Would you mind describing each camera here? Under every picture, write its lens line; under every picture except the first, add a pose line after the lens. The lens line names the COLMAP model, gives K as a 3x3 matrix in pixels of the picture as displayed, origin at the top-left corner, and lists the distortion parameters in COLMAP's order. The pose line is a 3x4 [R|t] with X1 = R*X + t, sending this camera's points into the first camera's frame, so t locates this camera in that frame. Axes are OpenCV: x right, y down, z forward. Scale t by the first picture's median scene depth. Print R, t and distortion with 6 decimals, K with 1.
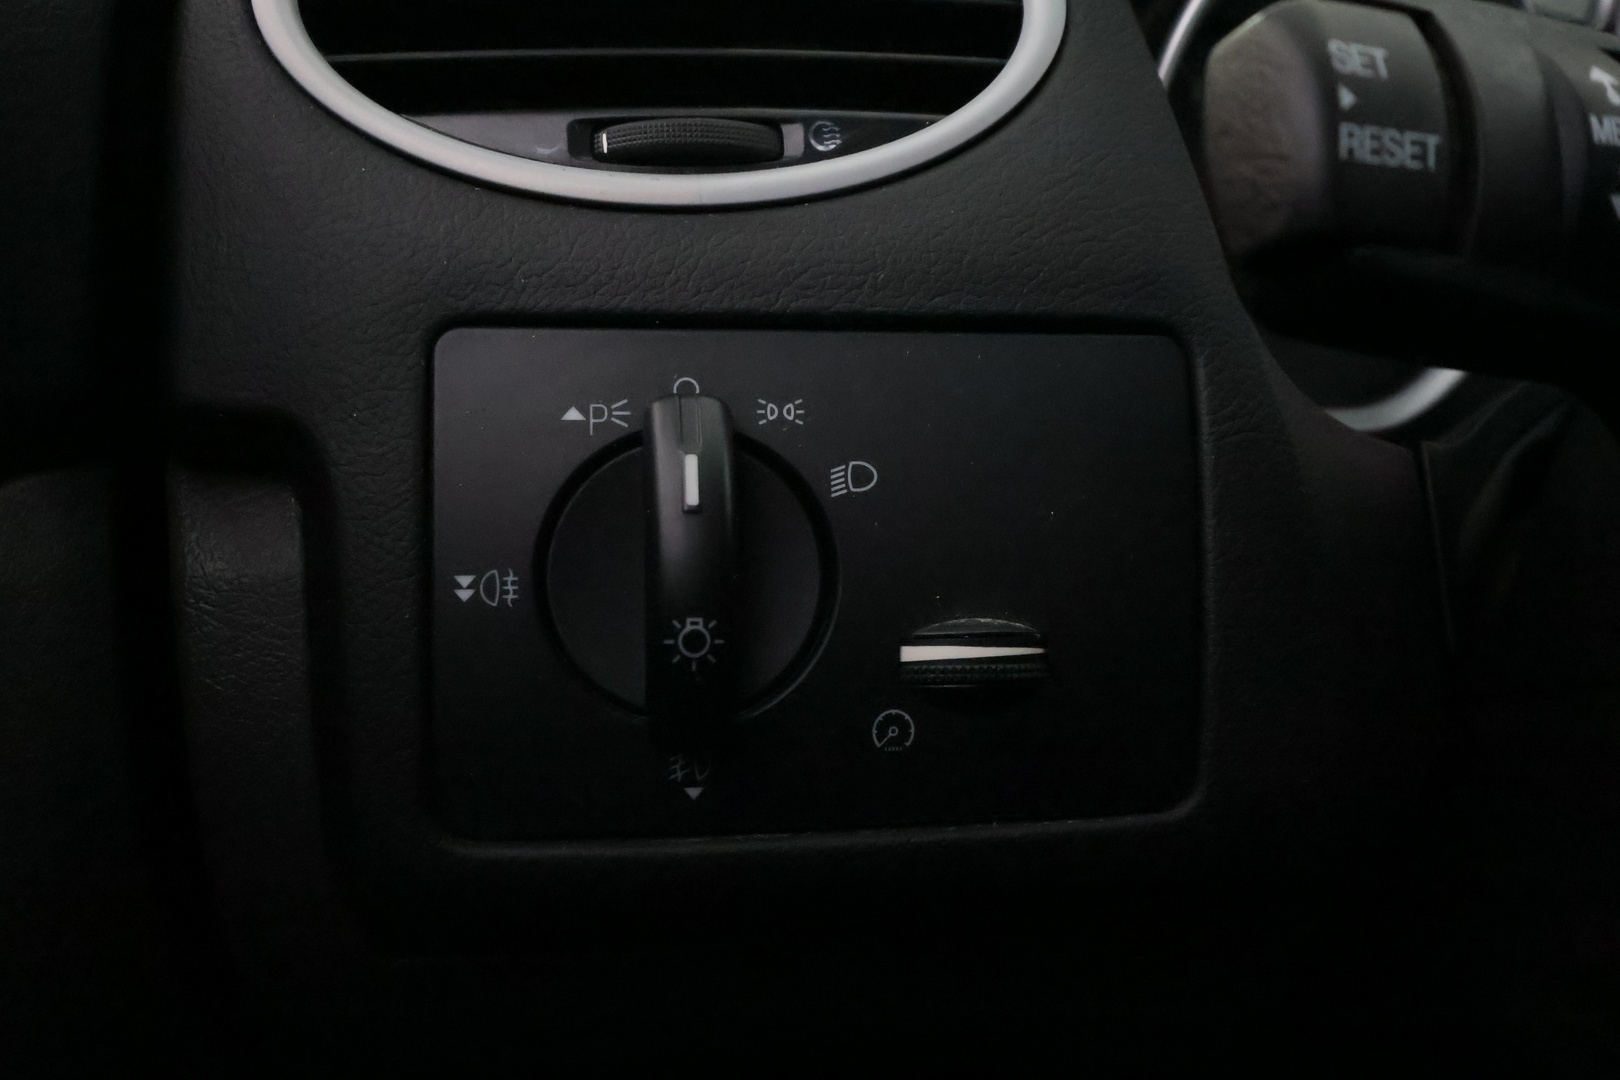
lens RADIAL K [[1334.7, 0, 810.0], [0, 1334.7, 540.0], [0, 0, 1]] dist [0.018334, 0.012947]
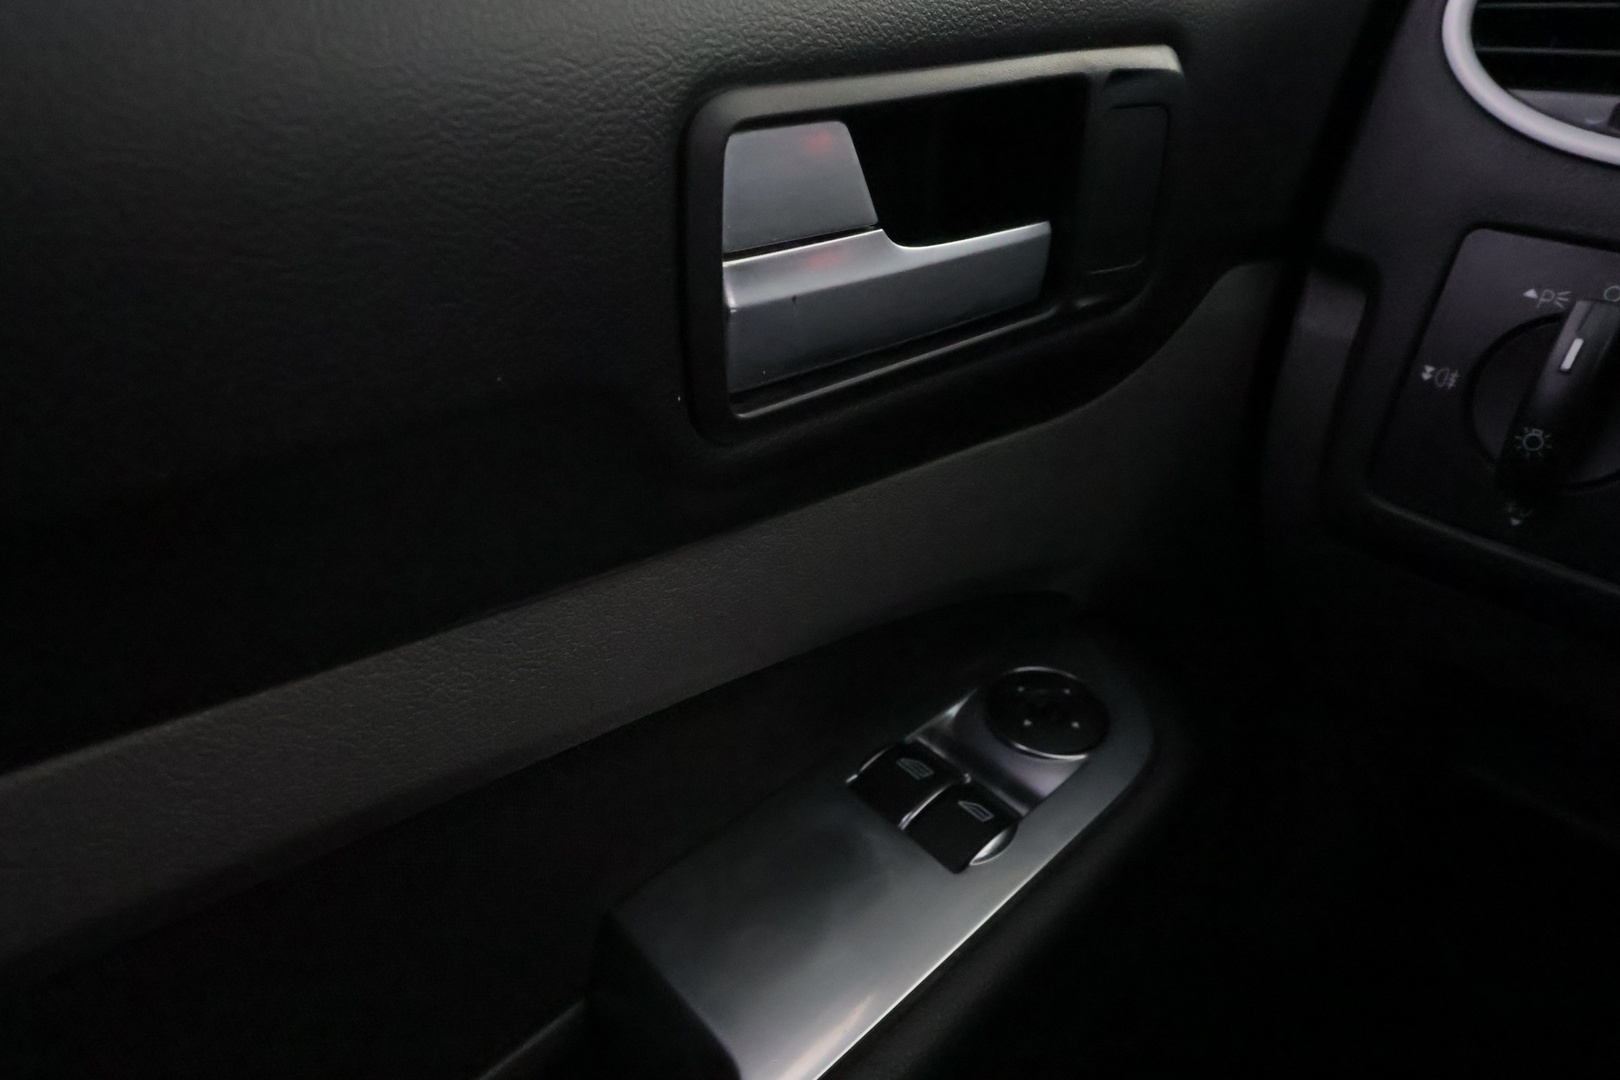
lens RADIAL K [[1092.8, 0, 808.9], [0, 1092.8, 563.8], [0, 0, 1]] dist [0.000644, -0.000094]
pose [[0.591636, 0.416528, -0.690269, 0.381632], [-0.167083, 0.900955, 0.400454, -0.184041], [0.788702, -0.121591, 0.602632, -0.615155]]
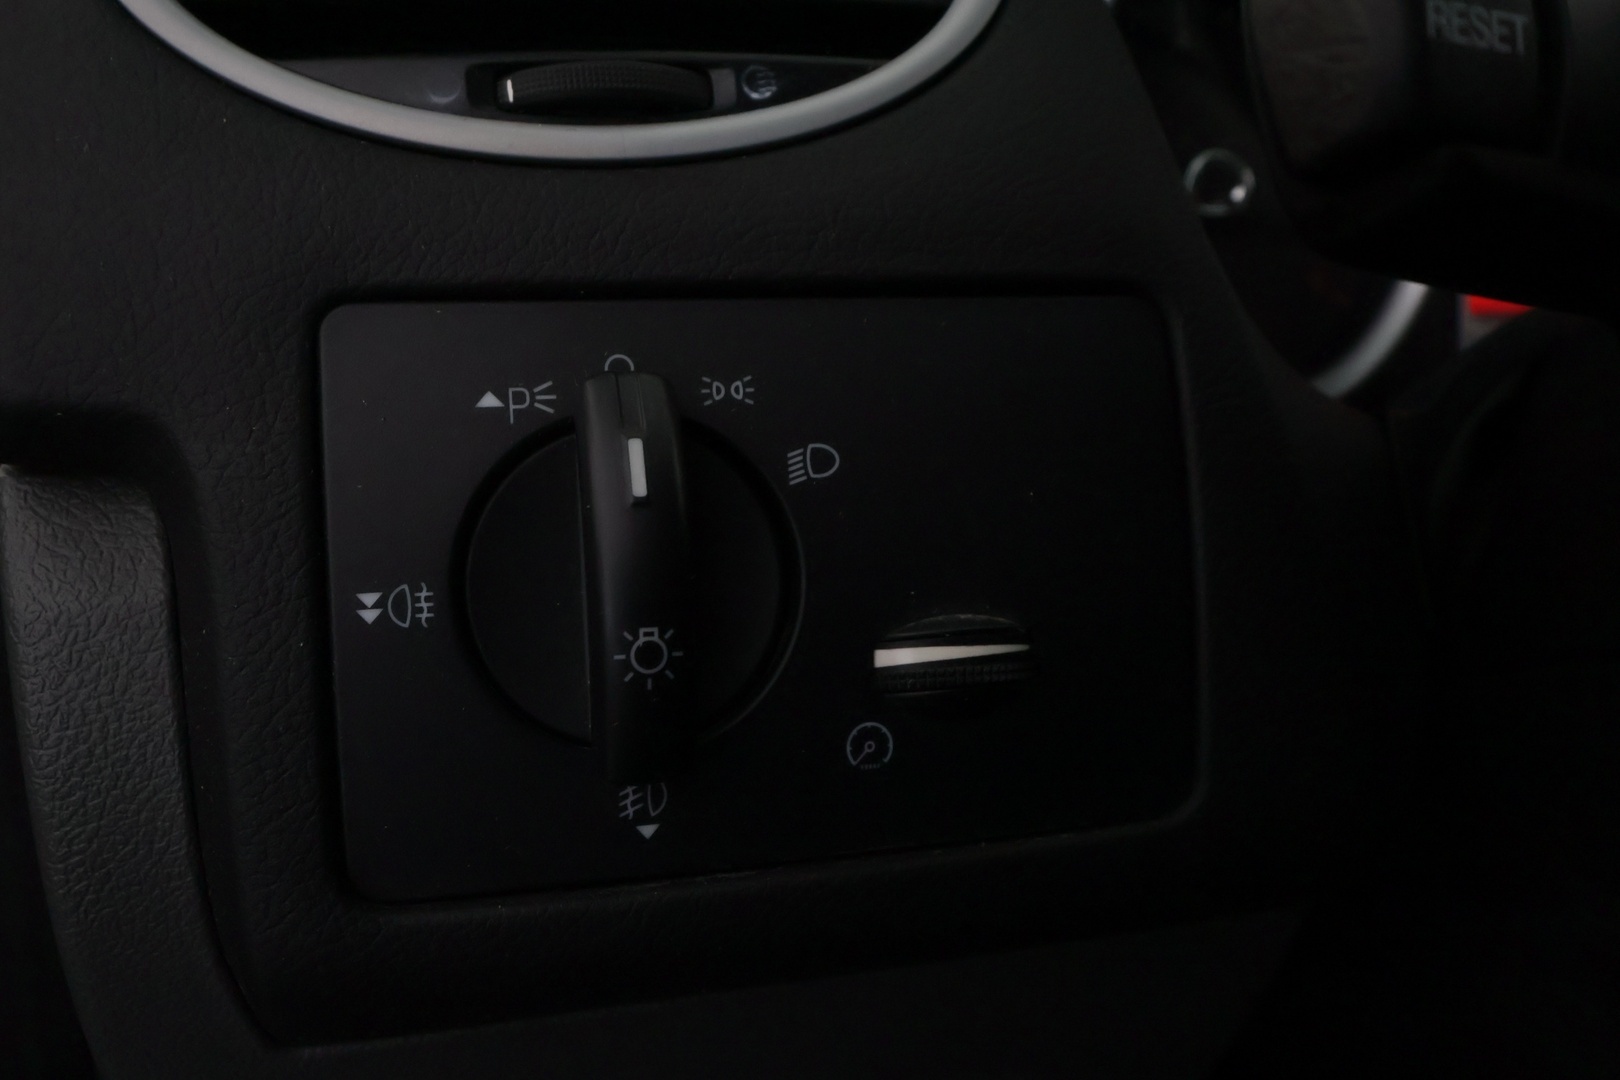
lens RADIAL K [[1334.7, 0, 810.0], [0, 1334.7, 540.0], [0, 0, 1]] dist [0.018334, 0.012947]
pose [[0.994581, -0.045154, 0.093645, -0.055078], [0.046583, 0.998828, -0.013136, 0.016411], [-0.092942, 0.017427, 0.995519, 0.121485]]
